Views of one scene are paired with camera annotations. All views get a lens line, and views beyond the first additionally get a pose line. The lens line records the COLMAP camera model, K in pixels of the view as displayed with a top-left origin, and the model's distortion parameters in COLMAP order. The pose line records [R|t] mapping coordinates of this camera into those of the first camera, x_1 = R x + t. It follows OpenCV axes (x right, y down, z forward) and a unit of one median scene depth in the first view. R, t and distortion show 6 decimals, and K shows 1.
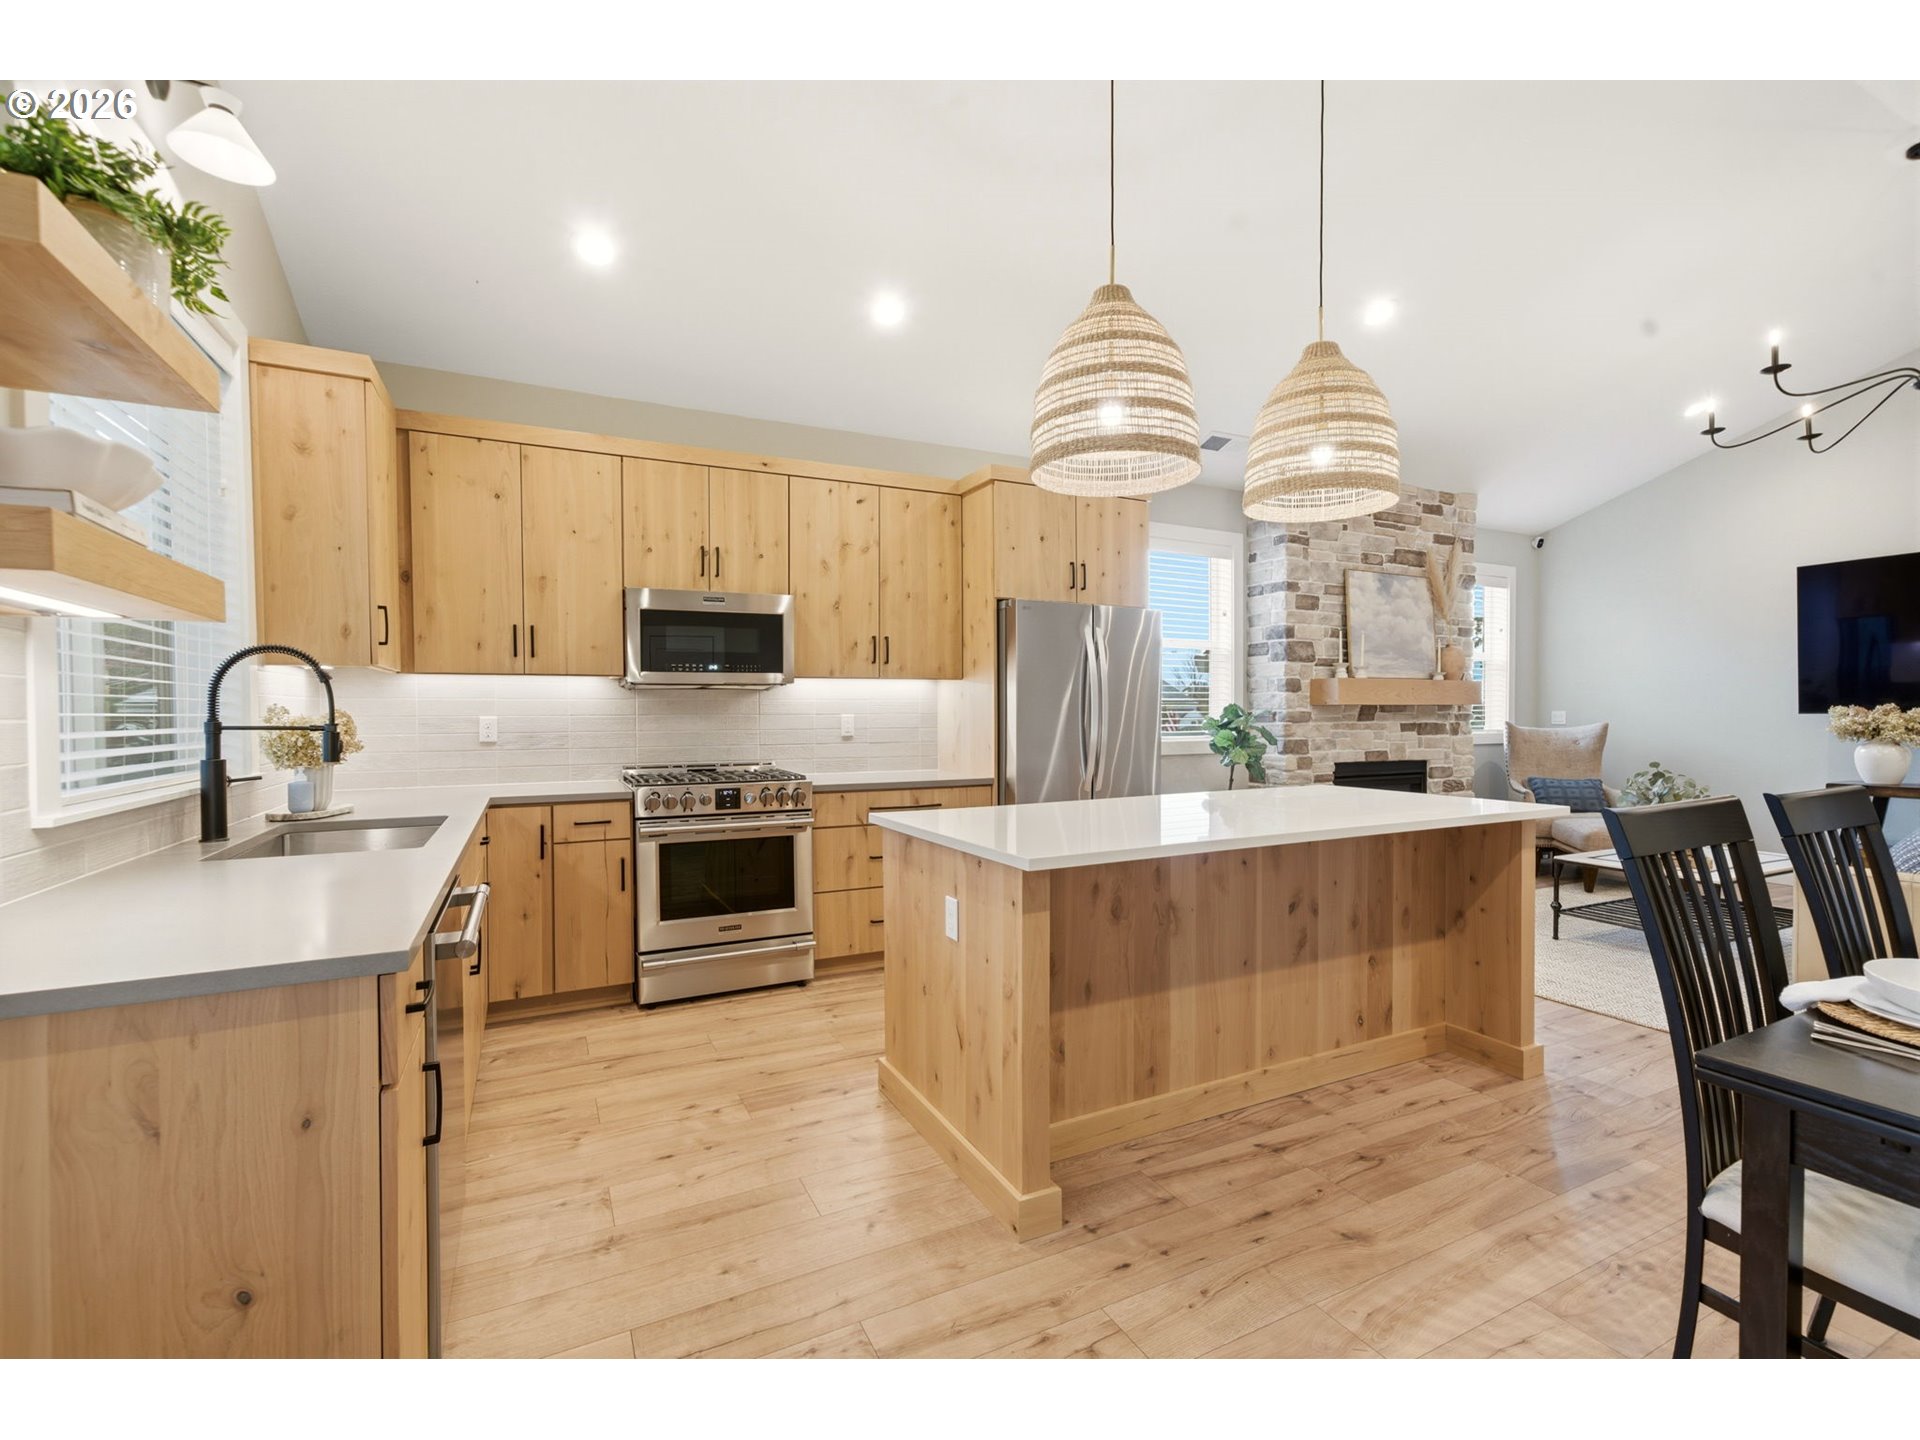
lens RADIAL K [[854.5, 0, 955.3], [0, 854.5, 728.7], [0, 0, 1]] dist [0.015219, 0.000734]
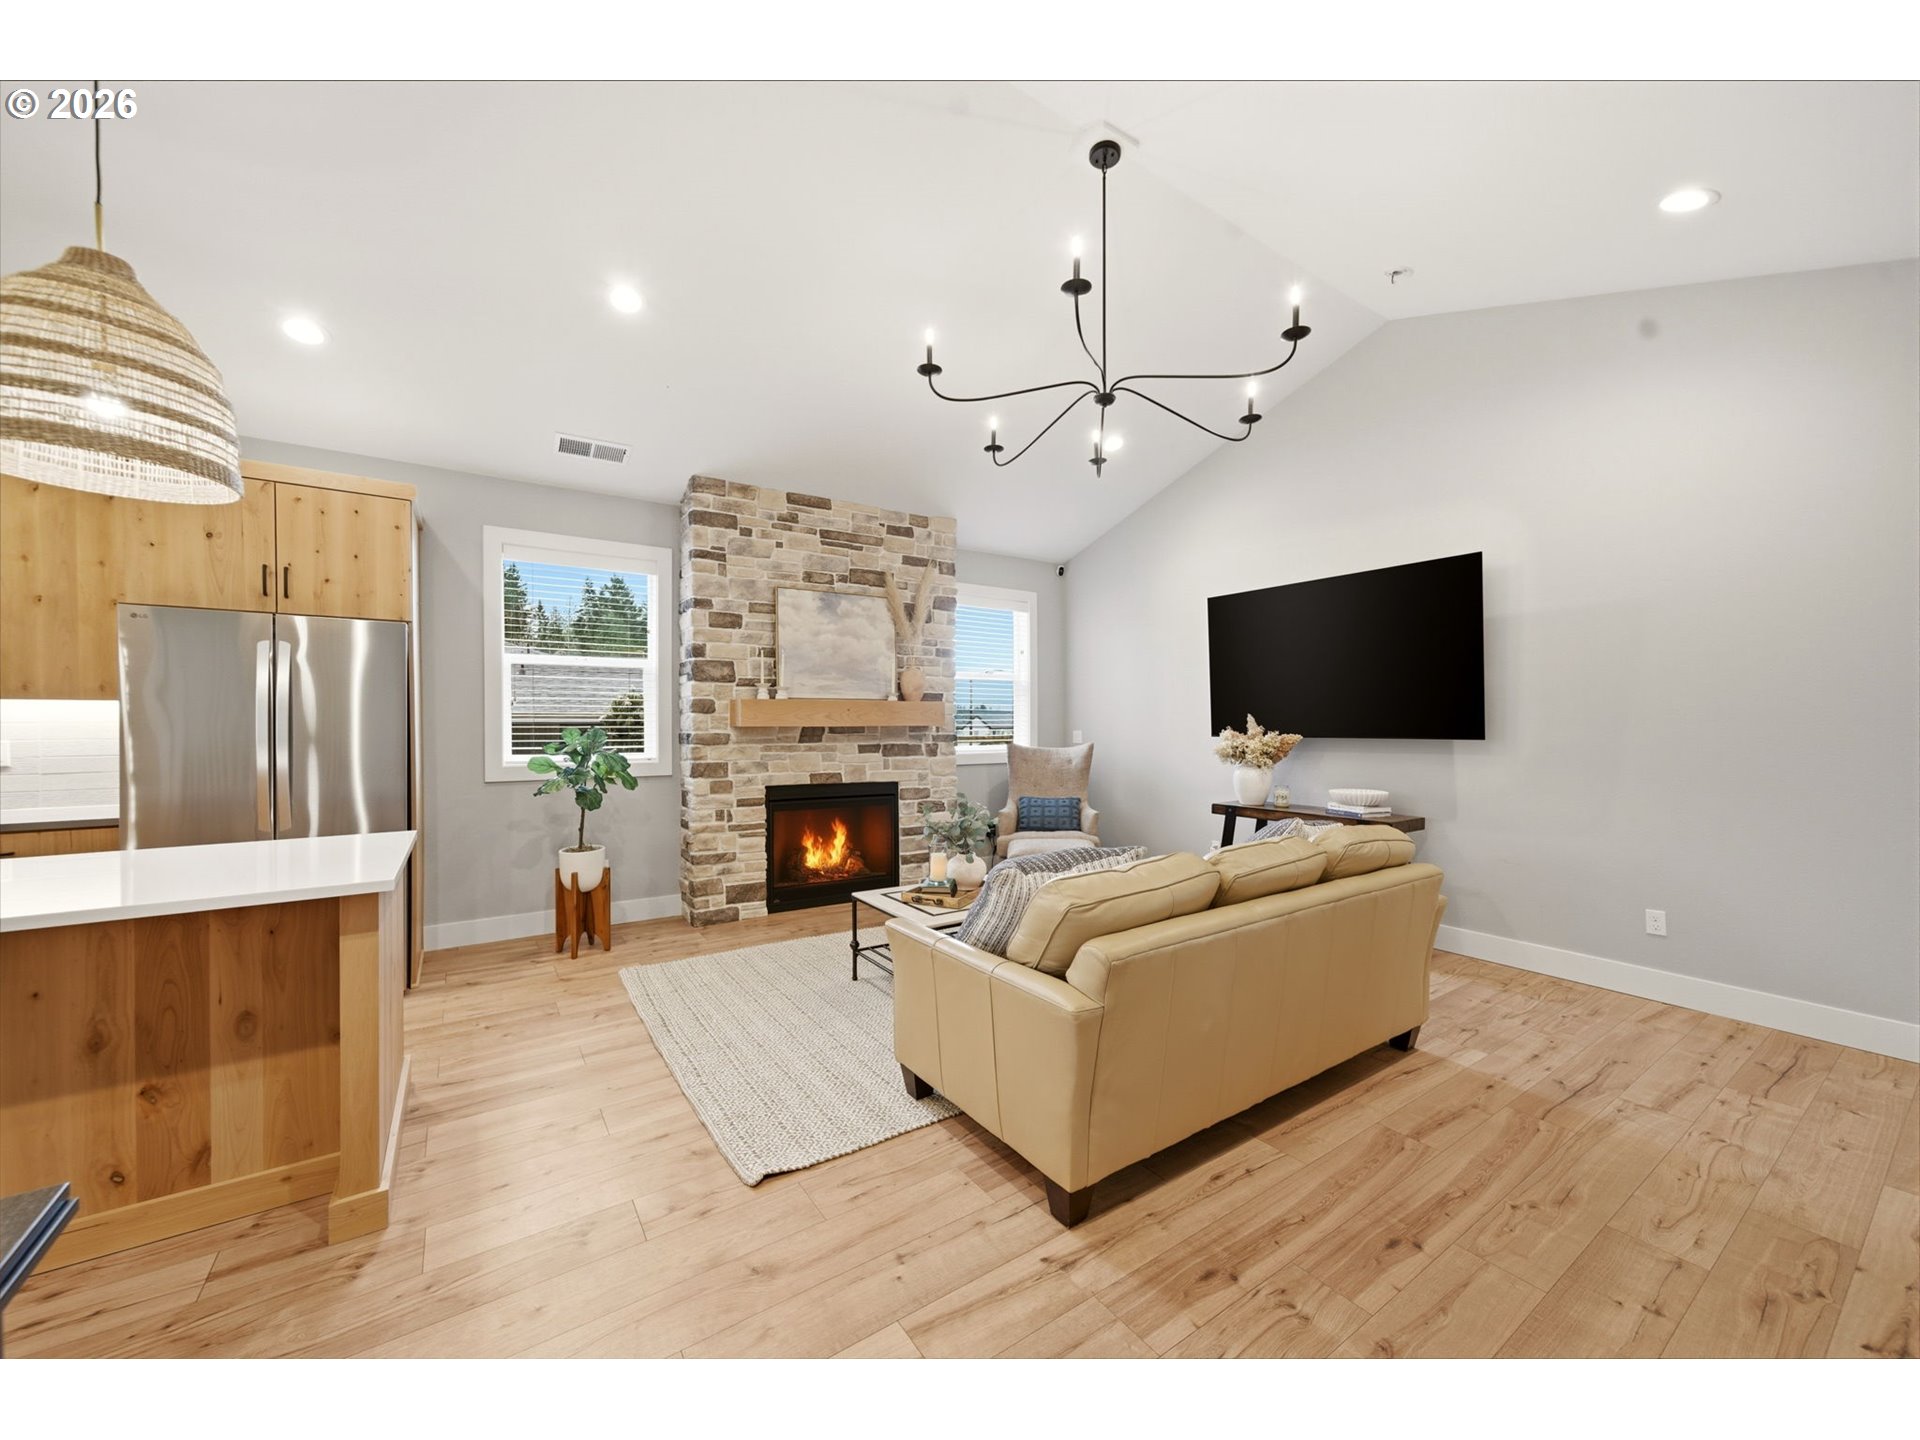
lens RADIAL K [[740.2, 0, 945.2], [0, 740.2, 725.6], [0, 0, 1]] dist [-0.016664, 0.011870]
pose [[0.994445, 0.002608, 0.105226, 0.570307], [-0.001497, 0.999942, -0.010635, -0.020456], [-0.105248, 0.010418, 0.994391, 0.151093]]
